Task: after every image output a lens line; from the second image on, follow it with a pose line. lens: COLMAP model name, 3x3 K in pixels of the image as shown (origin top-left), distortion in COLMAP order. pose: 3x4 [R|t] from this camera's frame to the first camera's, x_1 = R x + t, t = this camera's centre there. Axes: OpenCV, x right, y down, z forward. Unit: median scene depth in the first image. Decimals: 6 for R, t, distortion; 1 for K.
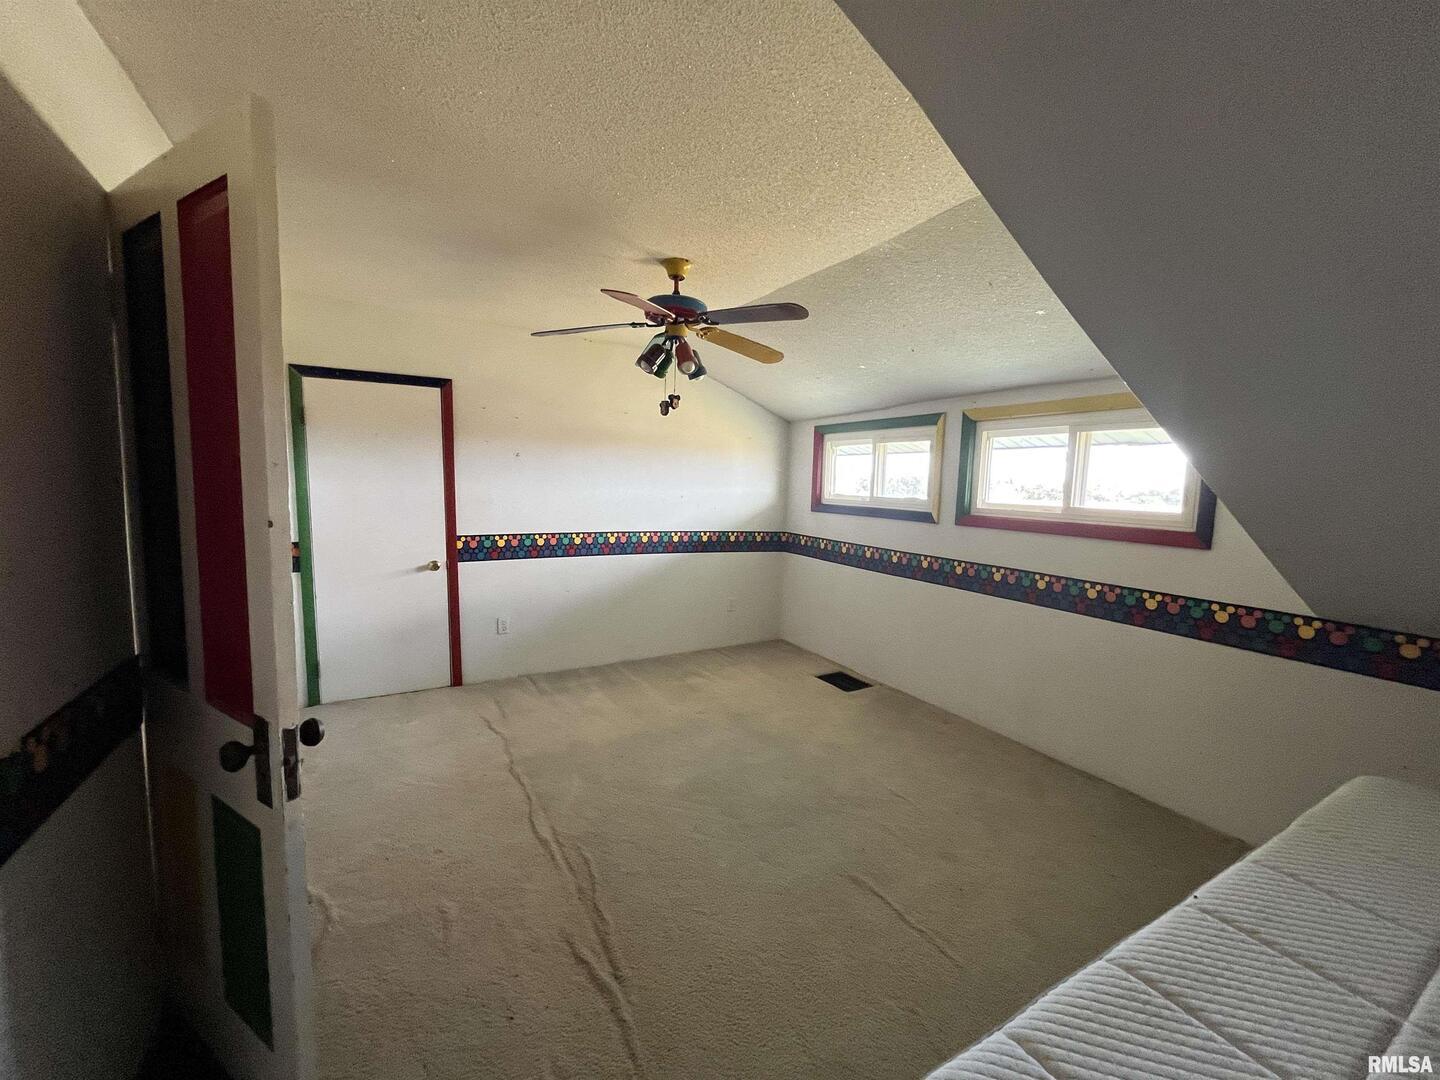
lens RADIAL K [[580.5, 0, 720.0], [0, 580.5, 540.0], [0, 0, 1]] dist [0.000324, -0.000056]
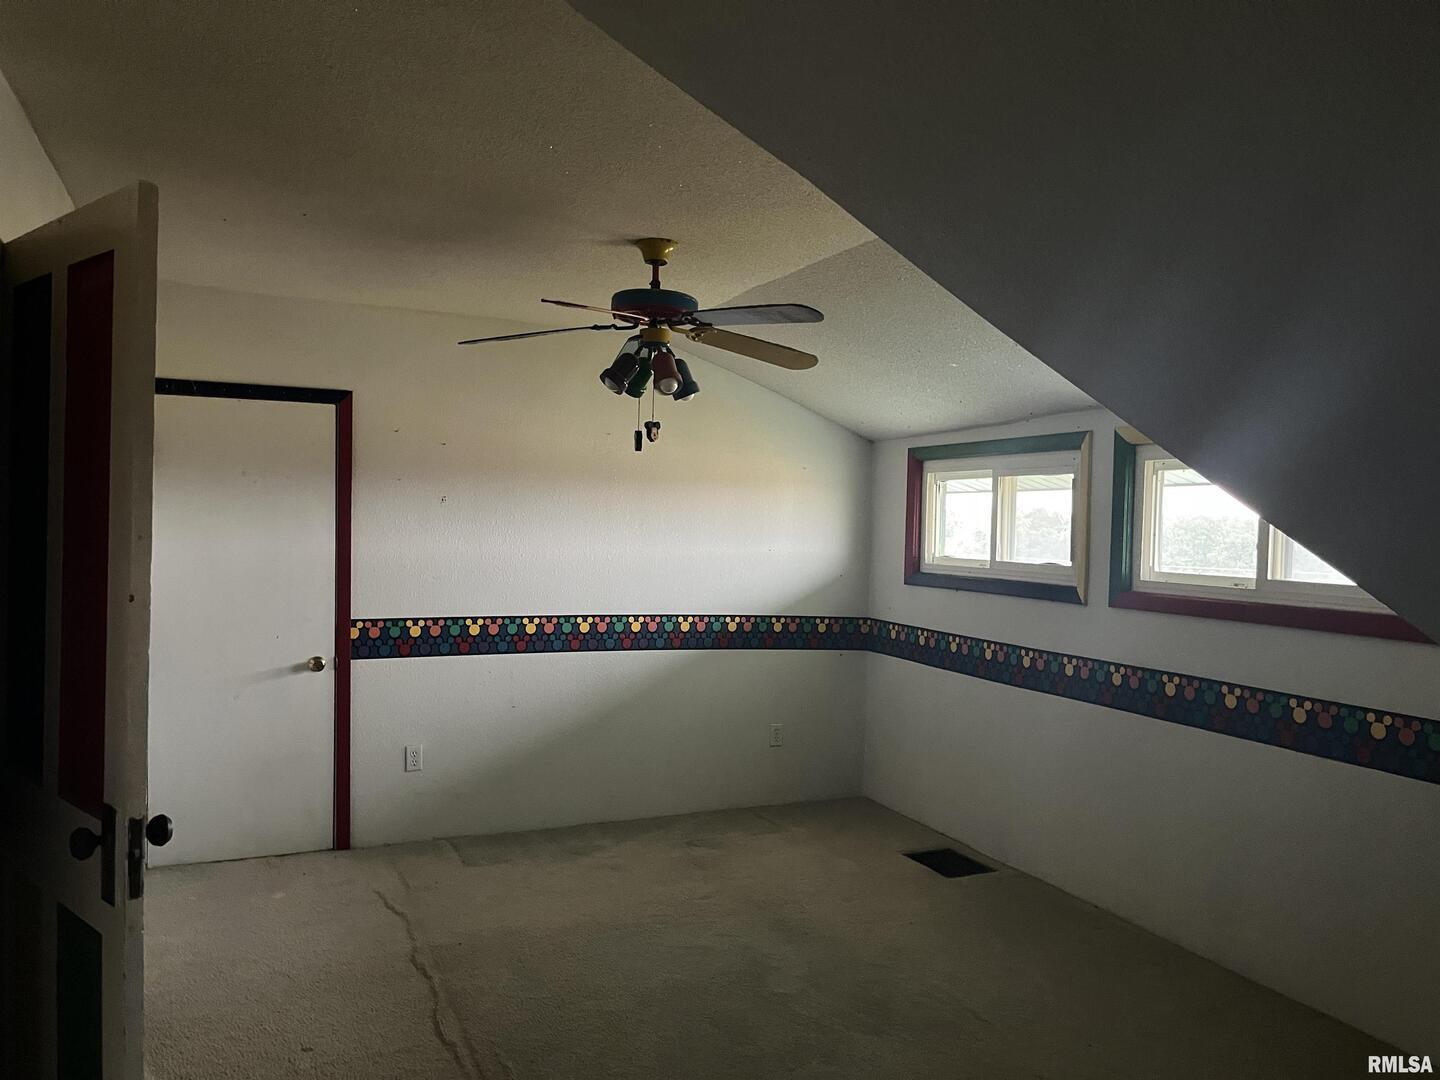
lens RADIAL K [[1086.8, 0, 720.0], [0, 1086.8, 540.0], [0, 0, 1]] dist [0.051839, -0.002149]
pose [[0.994953, -0.001597, -0.100325, 0.096806], [-0.007348, 0.996029, -0.088727, 0.009925], [0.100069, 0.089017, 0.990991, -0.215649]]
